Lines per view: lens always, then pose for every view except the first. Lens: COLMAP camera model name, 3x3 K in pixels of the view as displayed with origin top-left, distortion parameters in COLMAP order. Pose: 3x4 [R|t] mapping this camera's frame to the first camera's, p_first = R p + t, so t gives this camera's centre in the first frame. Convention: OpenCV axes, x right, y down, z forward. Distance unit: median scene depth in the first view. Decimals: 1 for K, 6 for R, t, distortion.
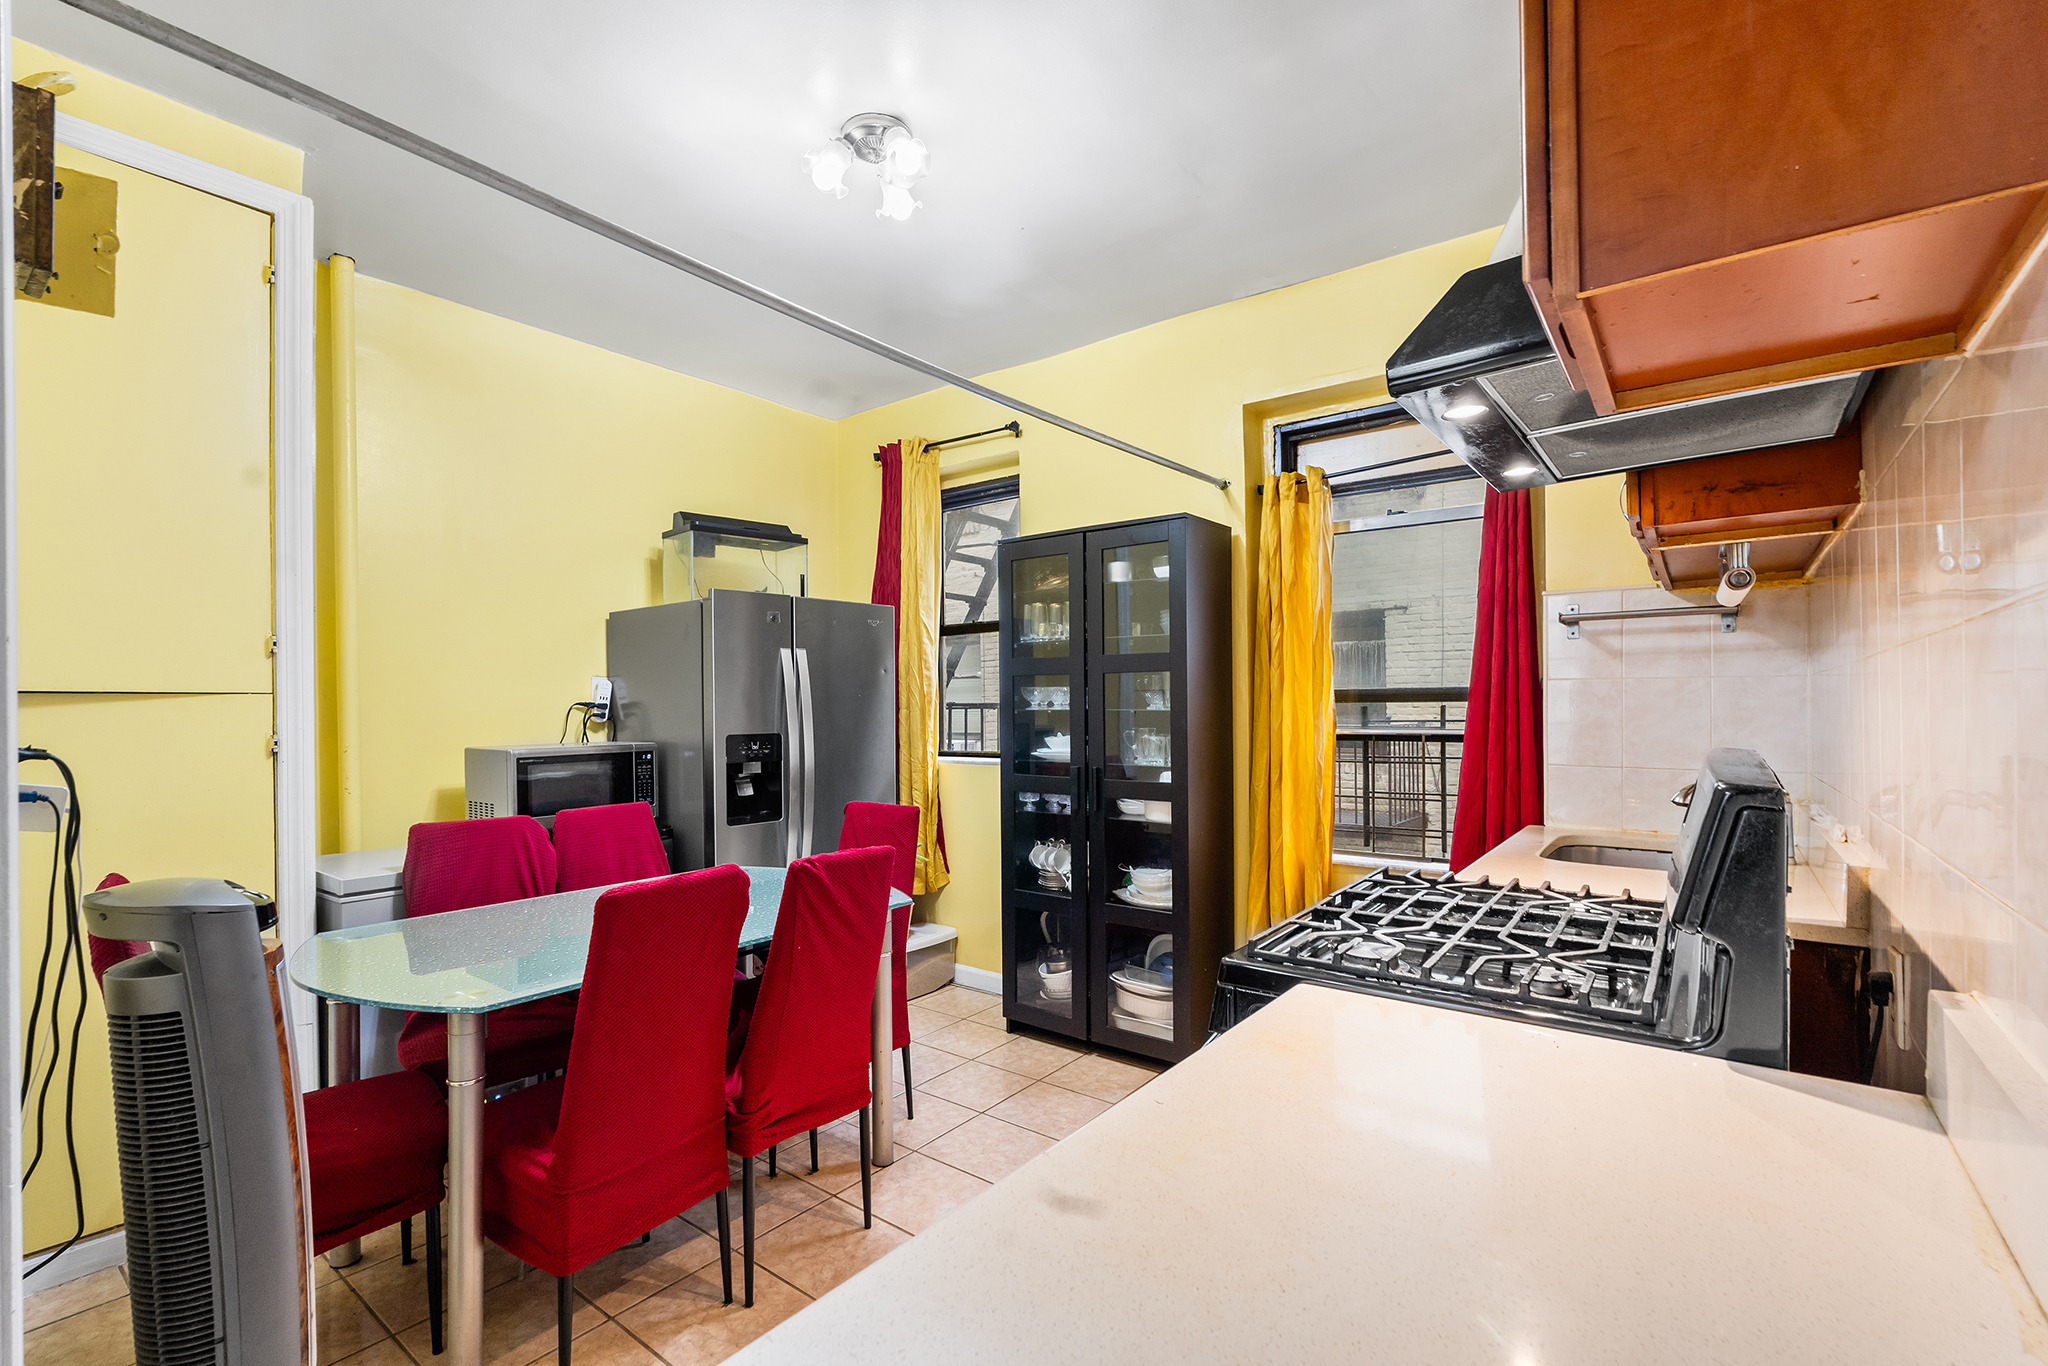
lens RADIAL K [[909.3, 0, 1018.3], [0, 909.3, 696.1], [0, 0, 1]] dist [-0.000614, 0.000117]
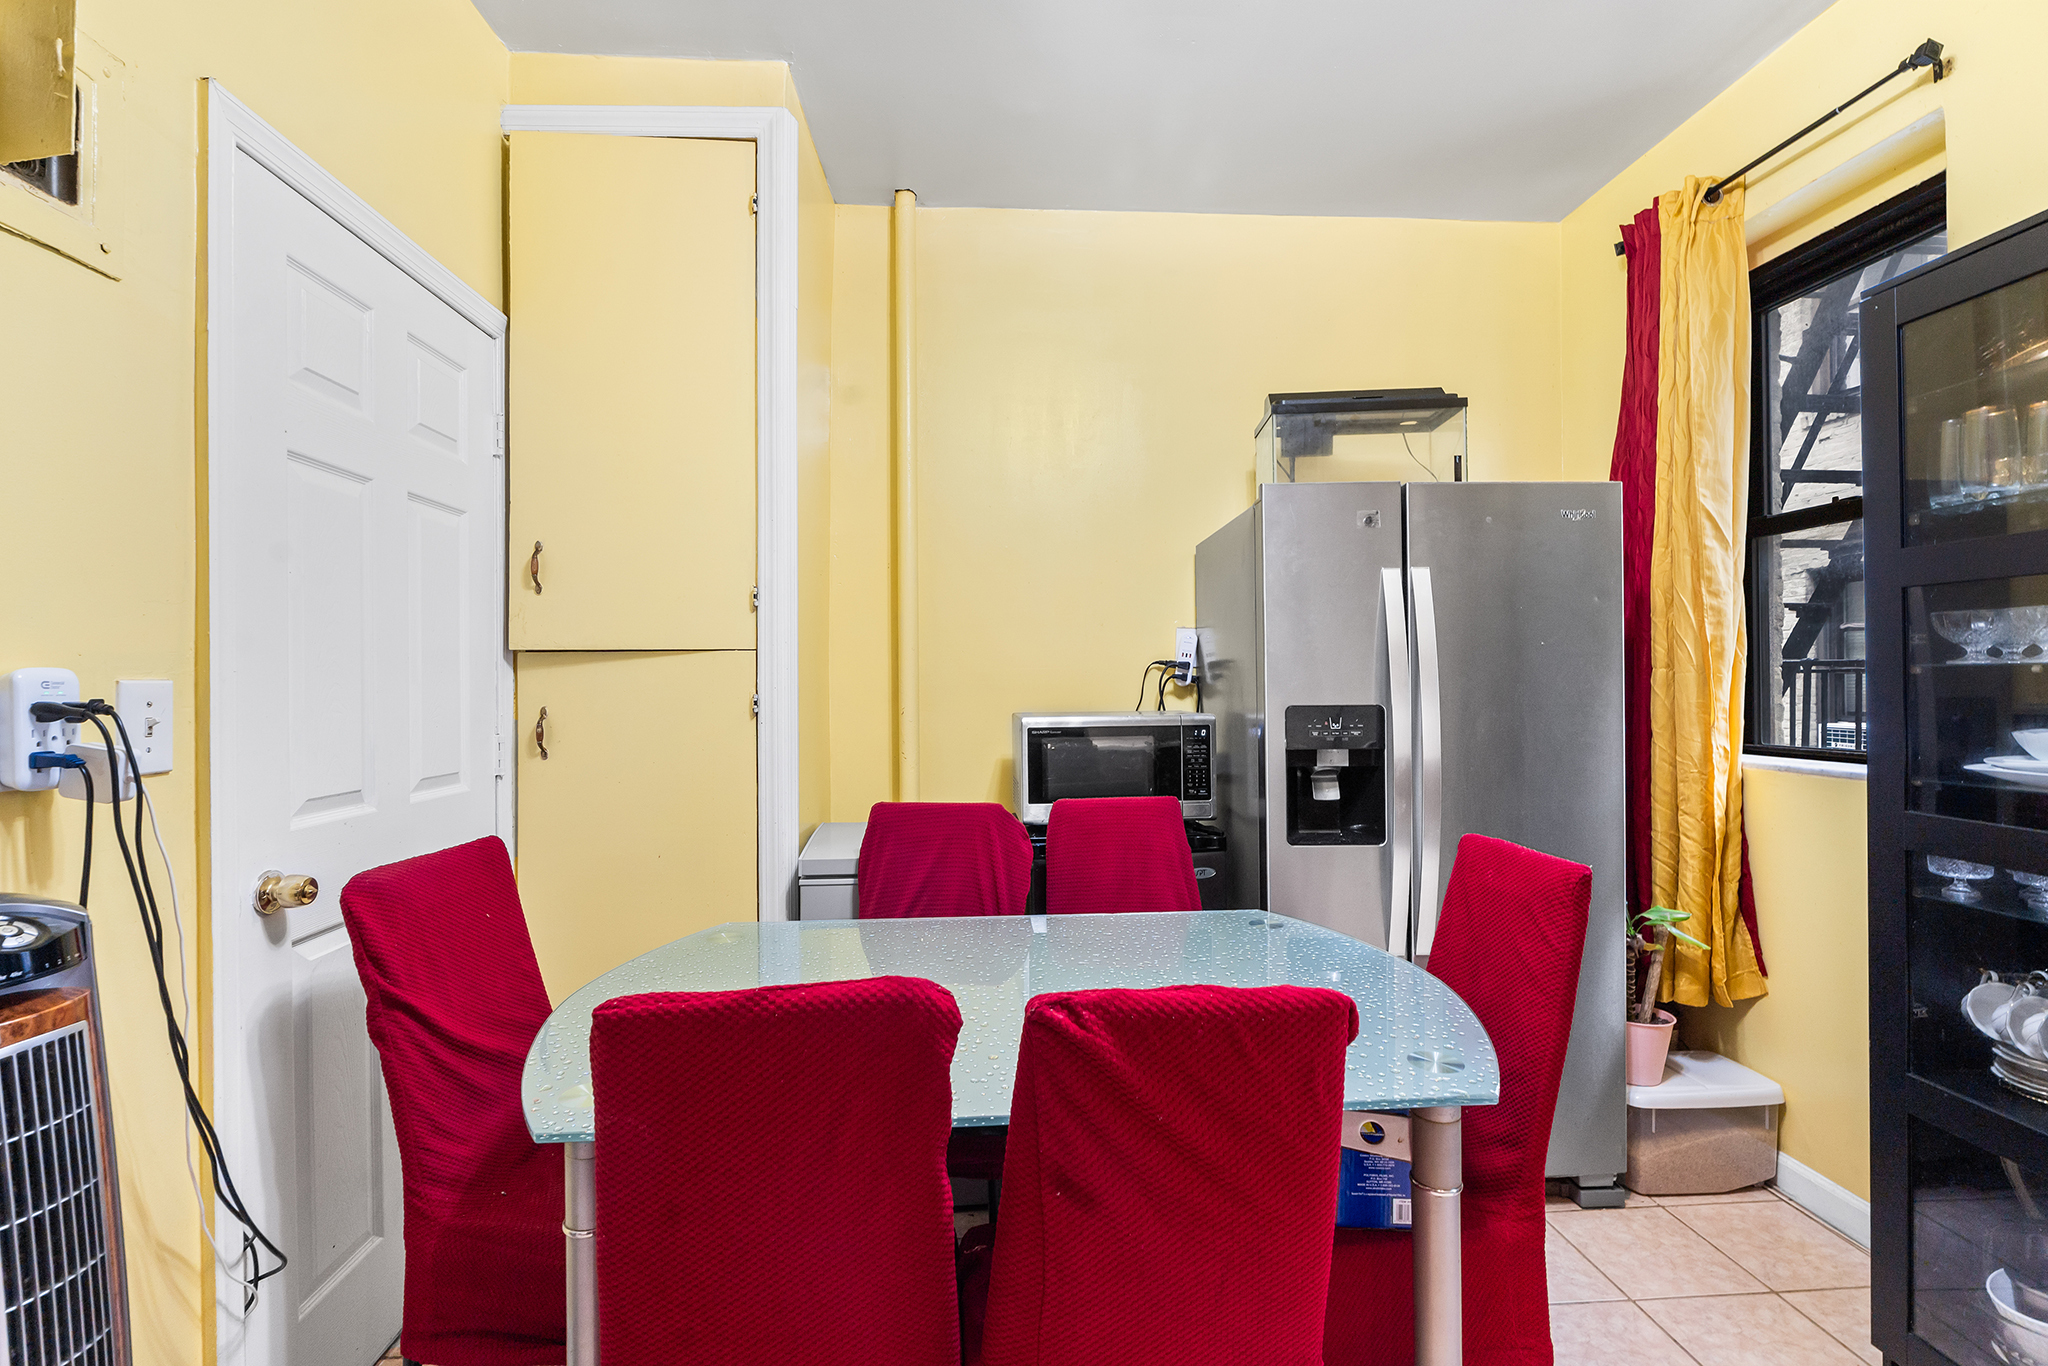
lens RADIAL K [[908.6, 0, 1023.5], [0, 908.6, 673.5], [0, 0, 1]] dist [-0.004882, -0.000068]
pose [[0.663716, -0.001703, -0.747983, 0.037060], [0.008312, 0.999952, 0.005099, 0.013390], [0.747939, -0.009601, 0.663698, 0.382869]]
